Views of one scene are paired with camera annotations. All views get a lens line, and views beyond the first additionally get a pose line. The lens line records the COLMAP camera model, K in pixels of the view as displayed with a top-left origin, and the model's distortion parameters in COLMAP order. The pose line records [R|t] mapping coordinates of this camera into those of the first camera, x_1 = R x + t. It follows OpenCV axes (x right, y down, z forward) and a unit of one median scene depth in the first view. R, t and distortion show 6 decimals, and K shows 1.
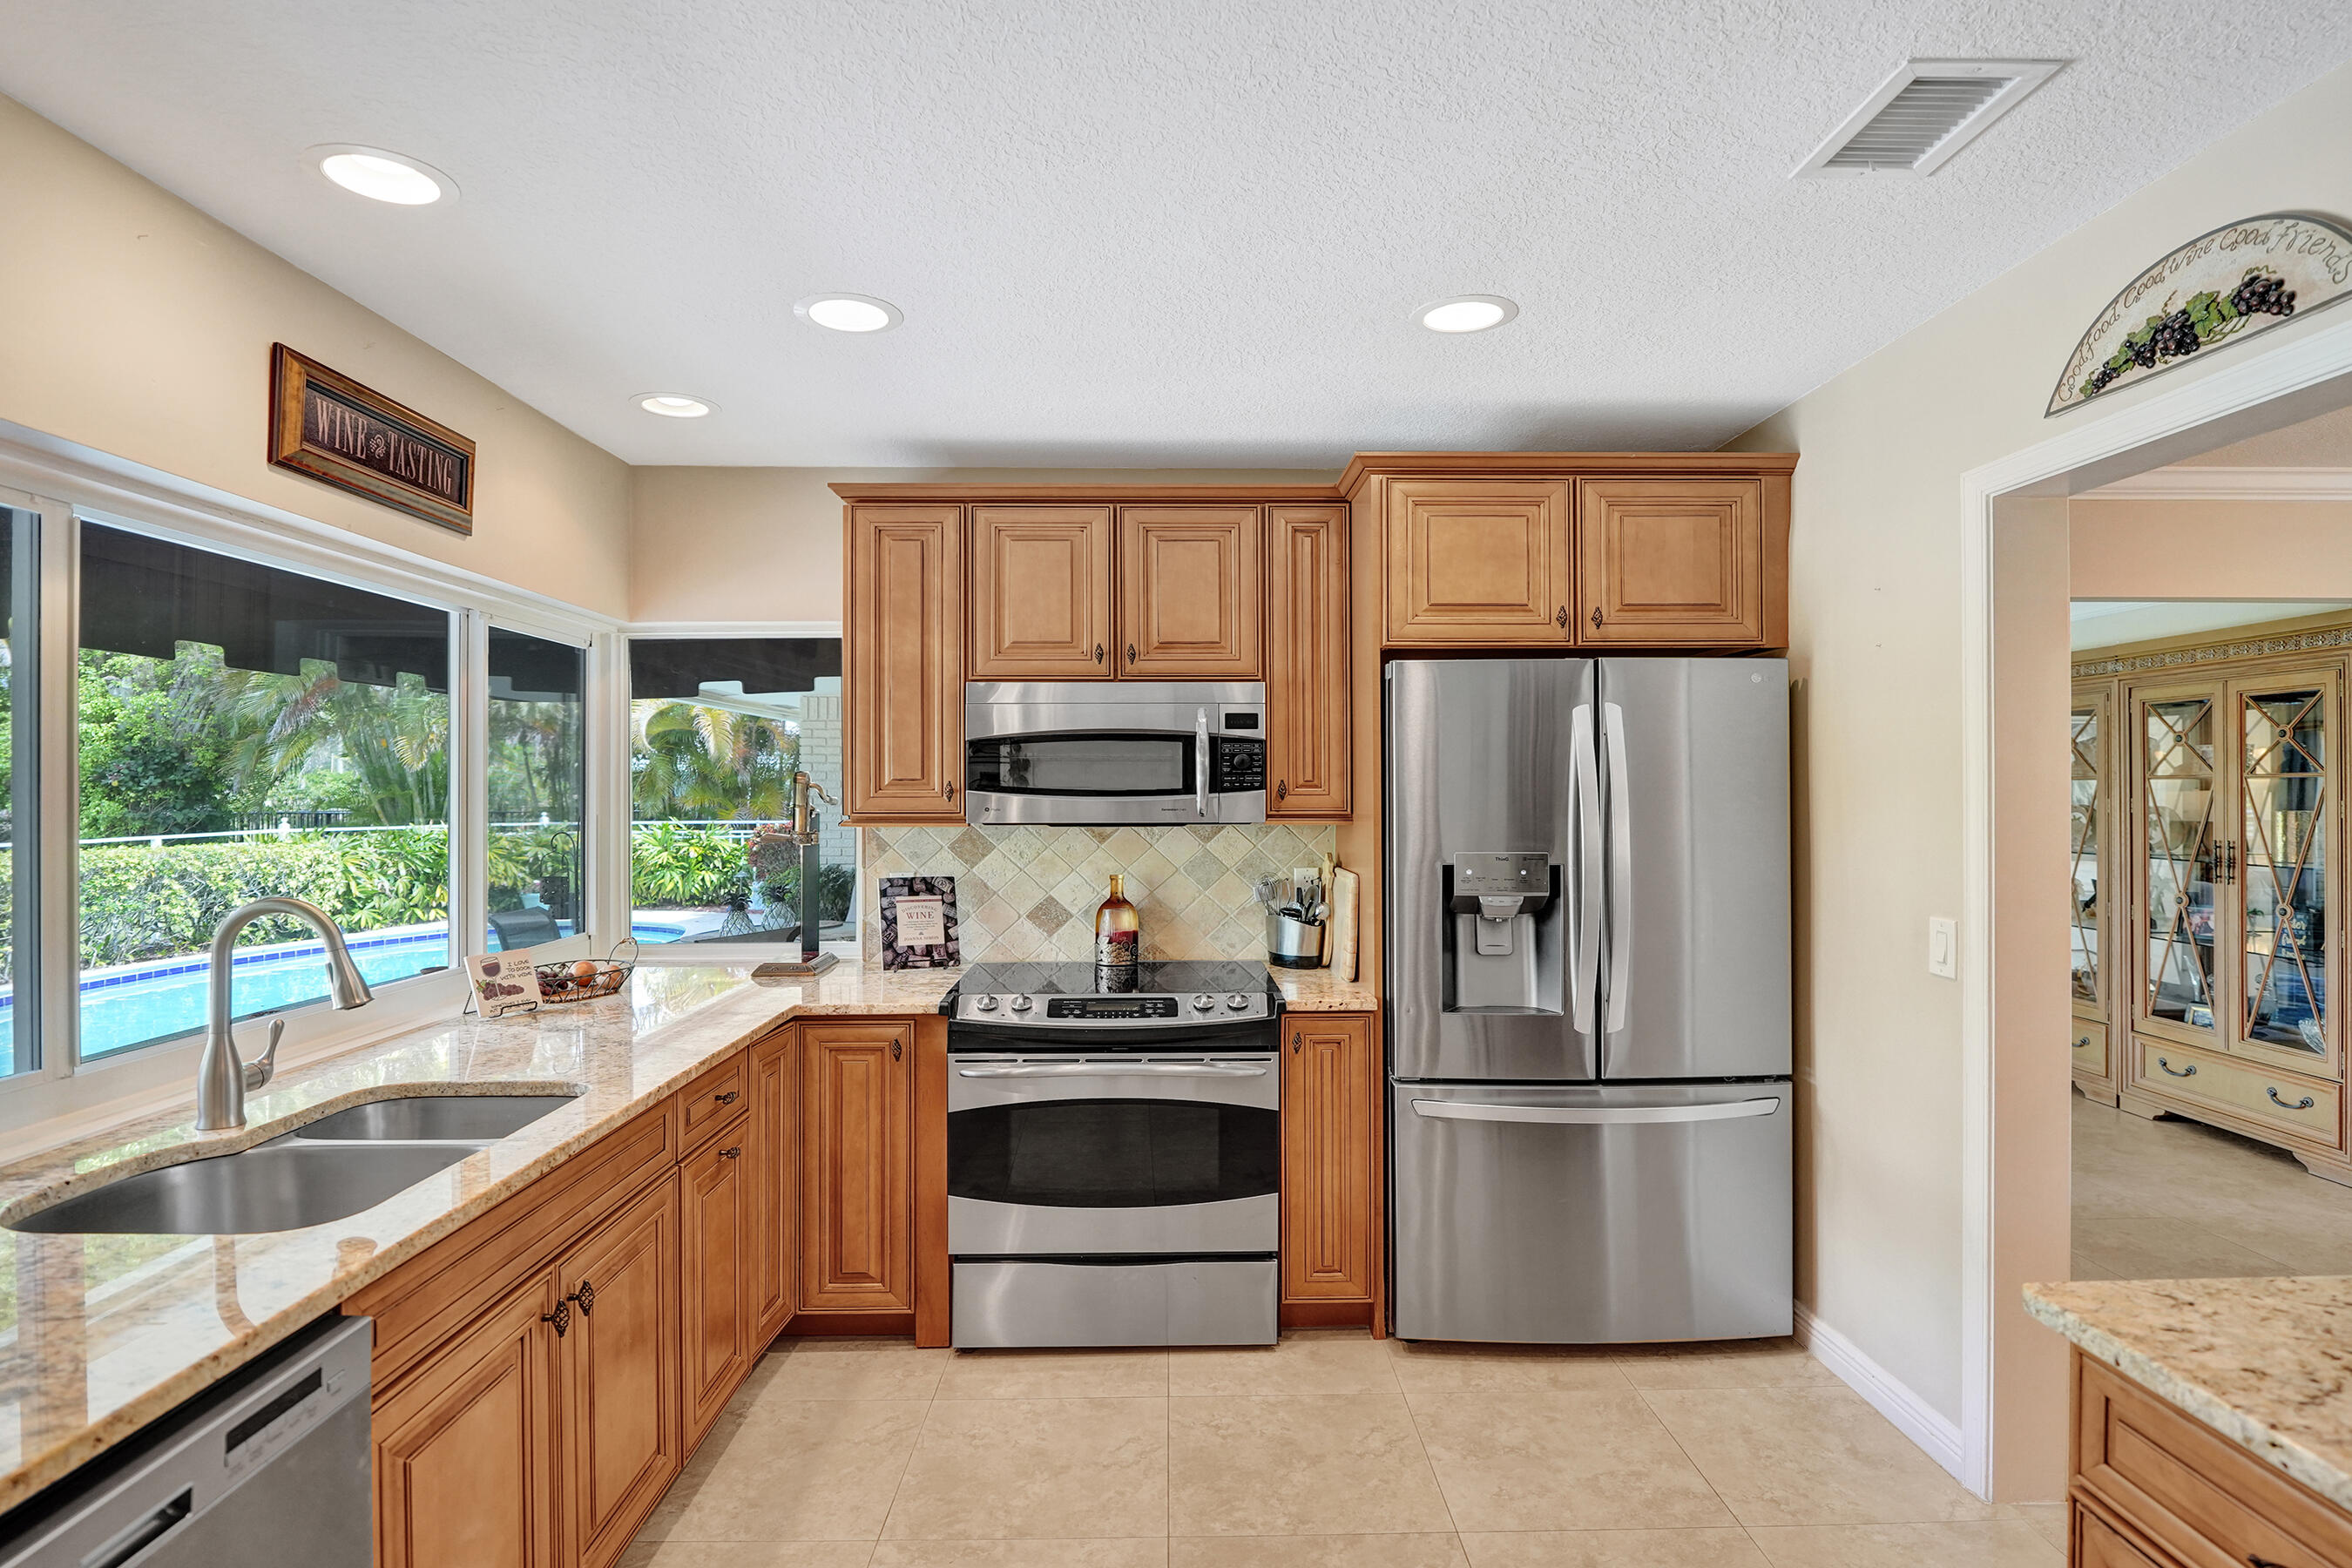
lens RADIAL K [[1234.6, 0, 1176.0], [0, 1234.6, 784.0], [0, 0, 1]] dist [-0.021095, -0.000850]
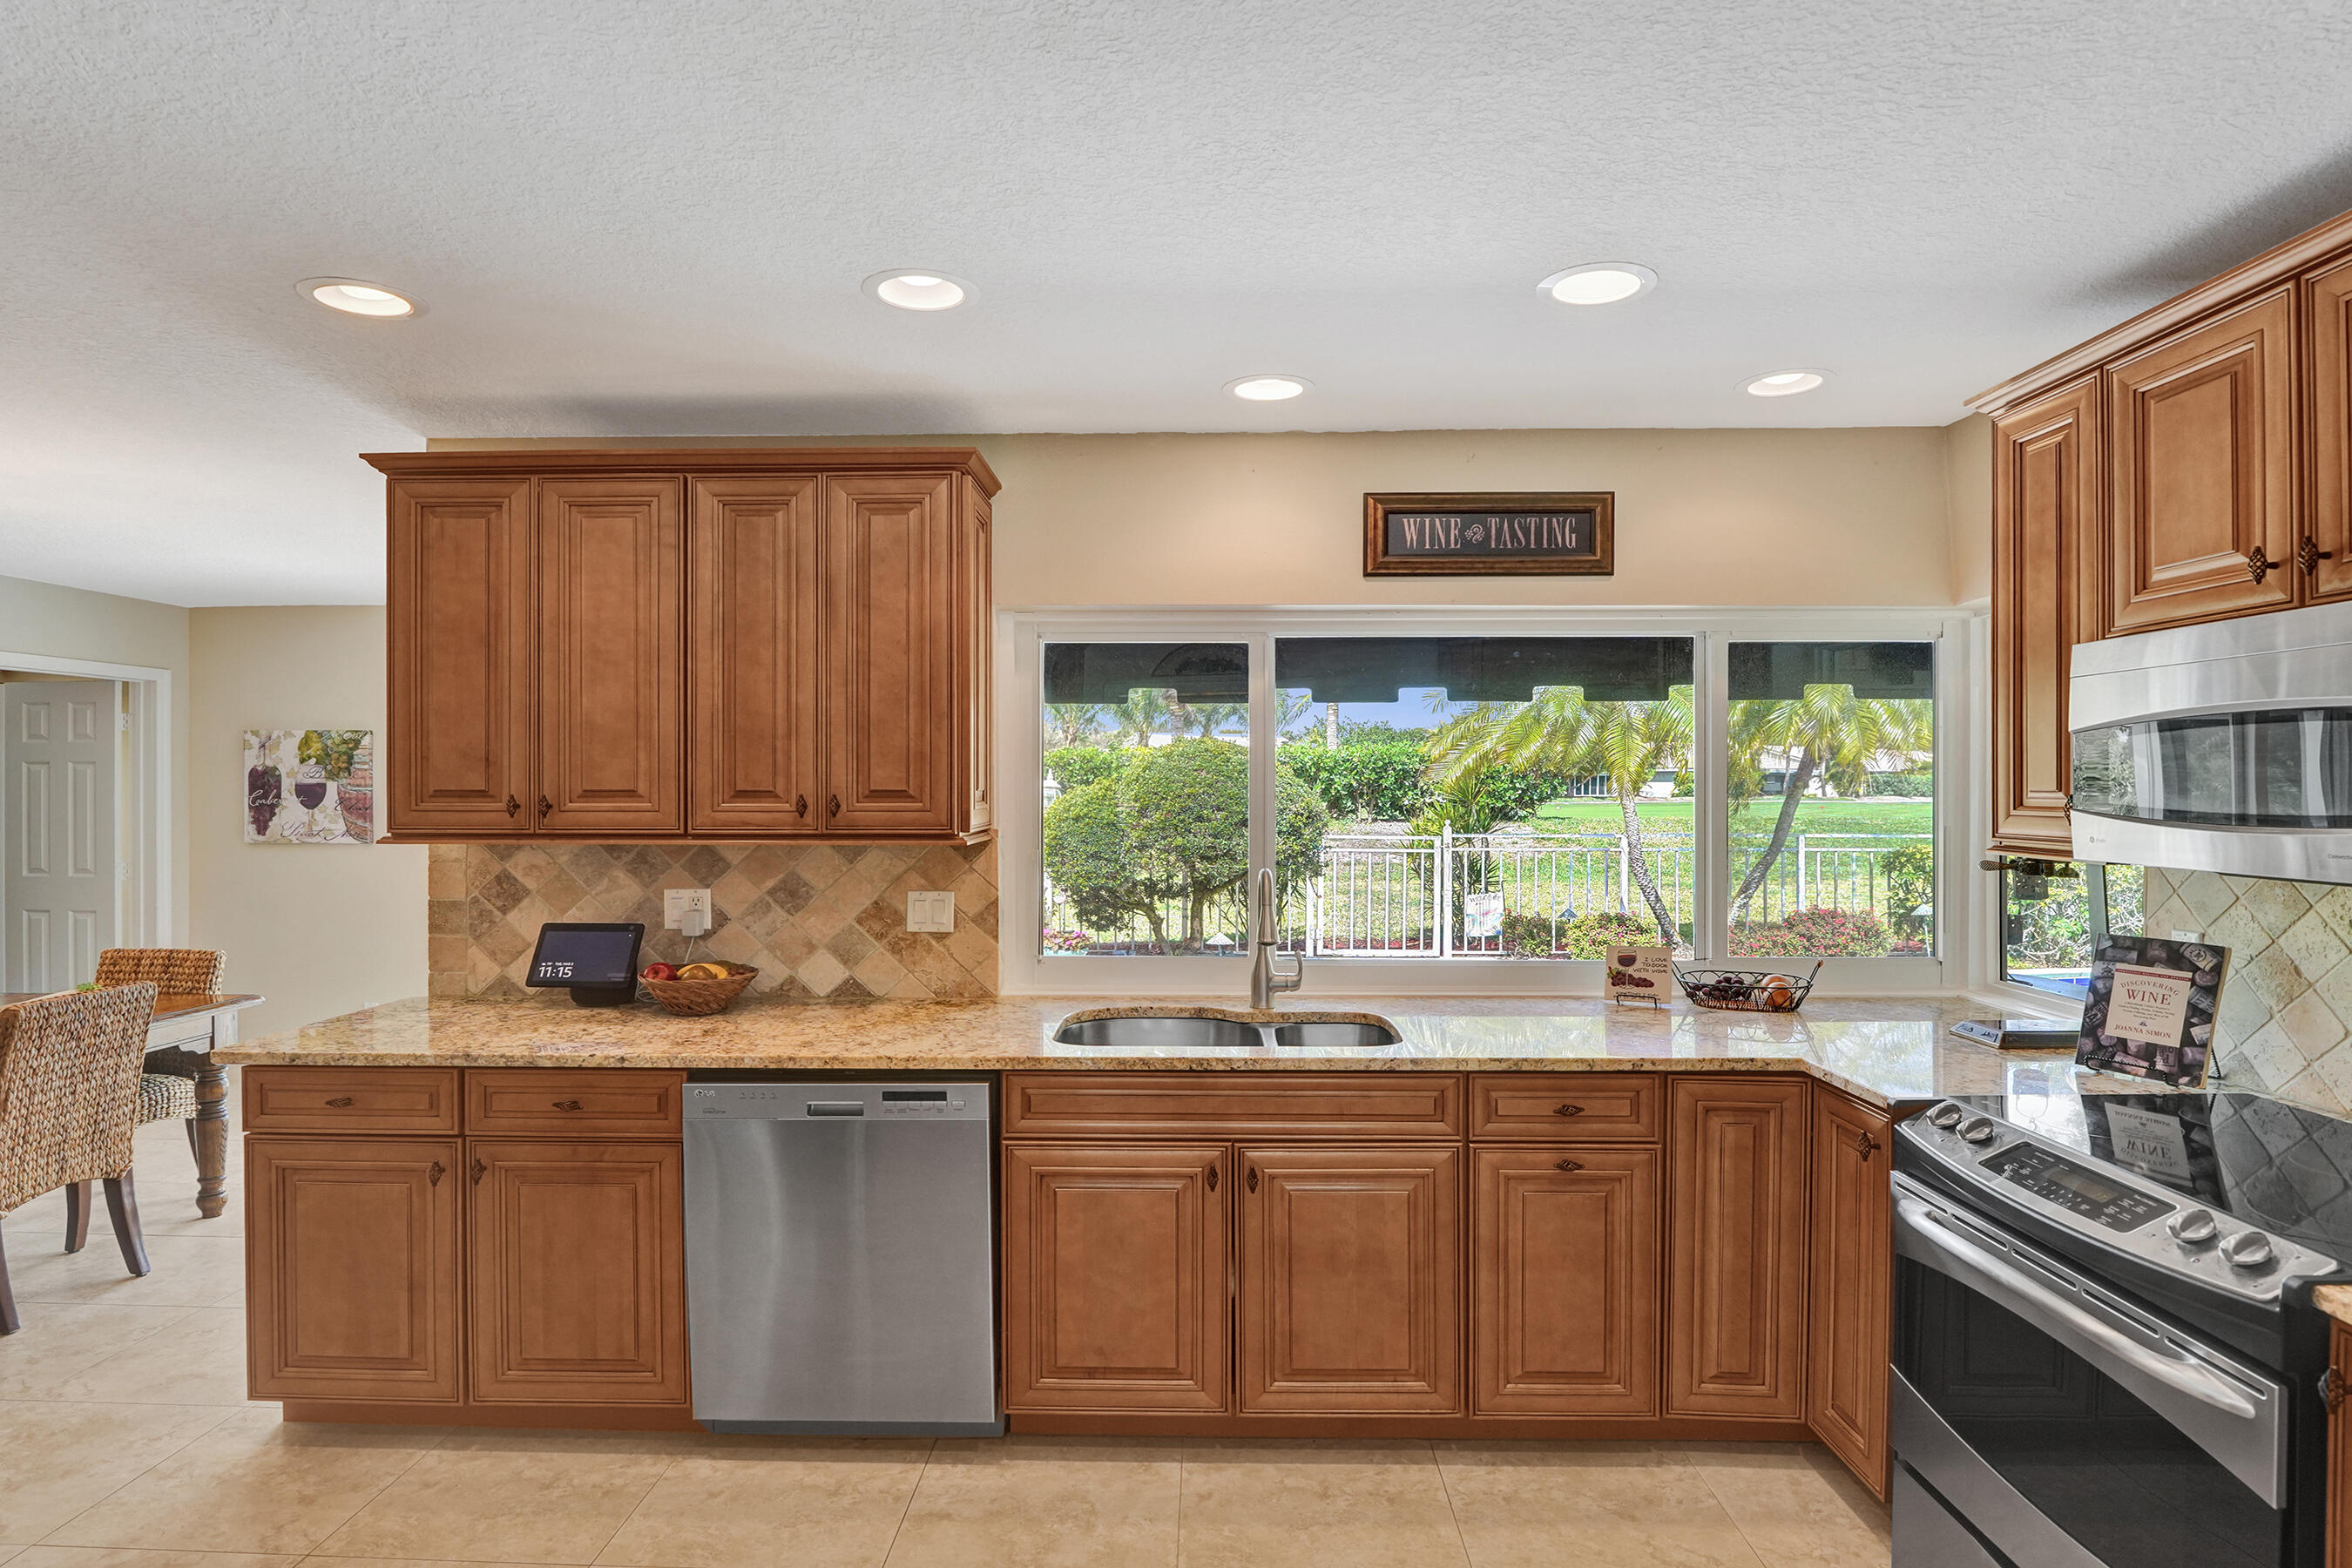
lens RADIAL K [[1234.6, 0, 1176.0], [0, 1234.6, 784.0], [0, 0, 1]] dist [-0.021095, -0.000850]
pose [[-0.035687, 0.003823, -0.999356, 0.463705], [0.006158, 0.999975, 0.003606, -0.012704], [0.999344, -0.006025, -0.035710, 0.508784]]
